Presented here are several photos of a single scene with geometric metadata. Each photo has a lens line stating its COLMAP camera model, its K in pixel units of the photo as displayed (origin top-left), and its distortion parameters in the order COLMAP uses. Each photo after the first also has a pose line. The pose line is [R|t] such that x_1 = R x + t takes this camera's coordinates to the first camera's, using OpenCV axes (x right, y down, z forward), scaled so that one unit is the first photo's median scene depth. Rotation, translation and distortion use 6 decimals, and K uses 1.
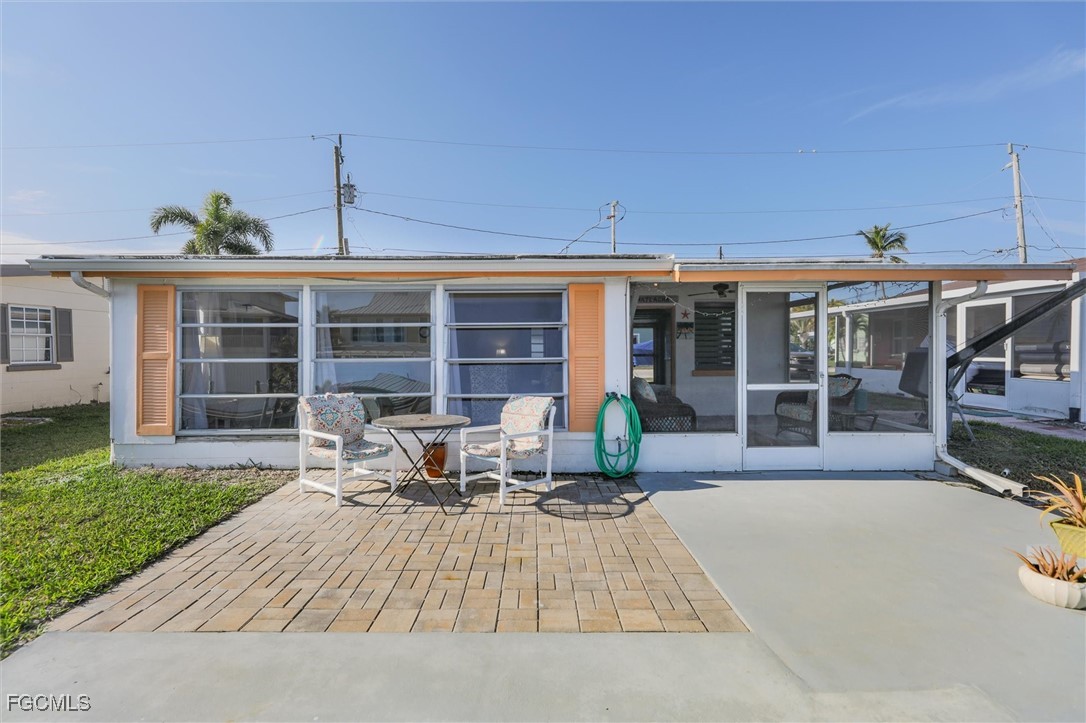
lens RADIAL K [[458.6, 0, 536.5], [0, 458.6, 359.3], [0, 0, 1]] dist [-0.000662, -0.000249]
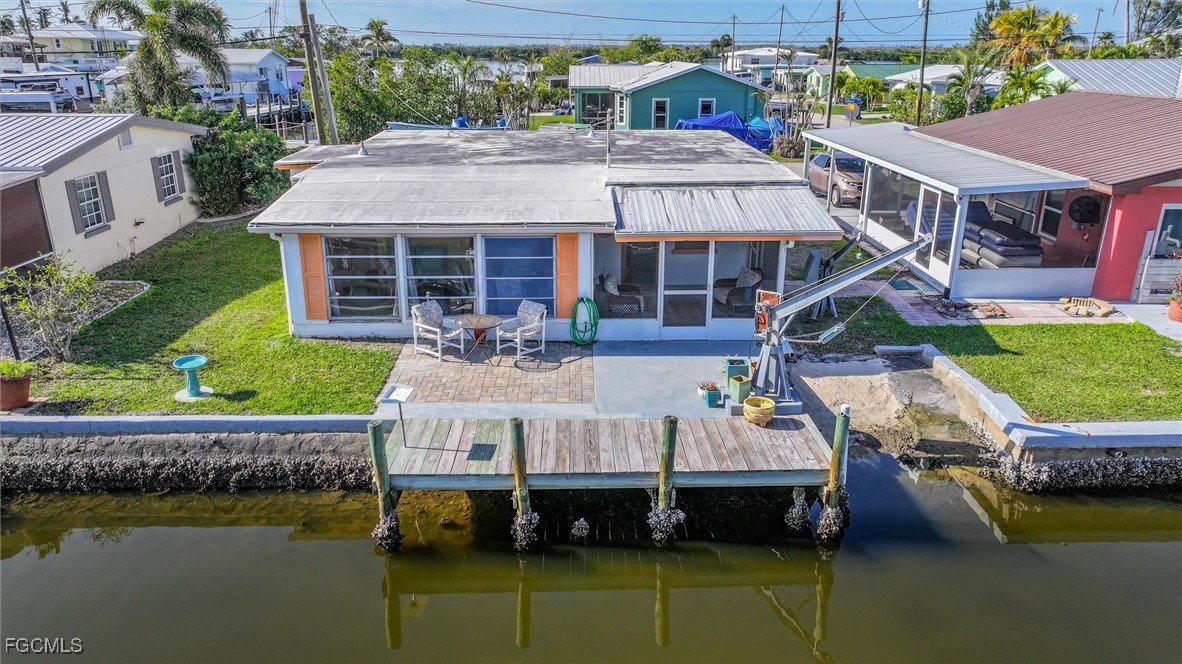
lens RADIAL K [[791.8, 0, 590.3], [0, 791.8, 364.7], [0, 0, 1]] dist [0.003725, 0.005429]
pose [[0.999850, 0.004747, 0.016680, 0.148882], [-0.010316, 0.935927, 0.352042, -0.733435], [-0.013940, -0.352162, 0.935835, -1.863263]]
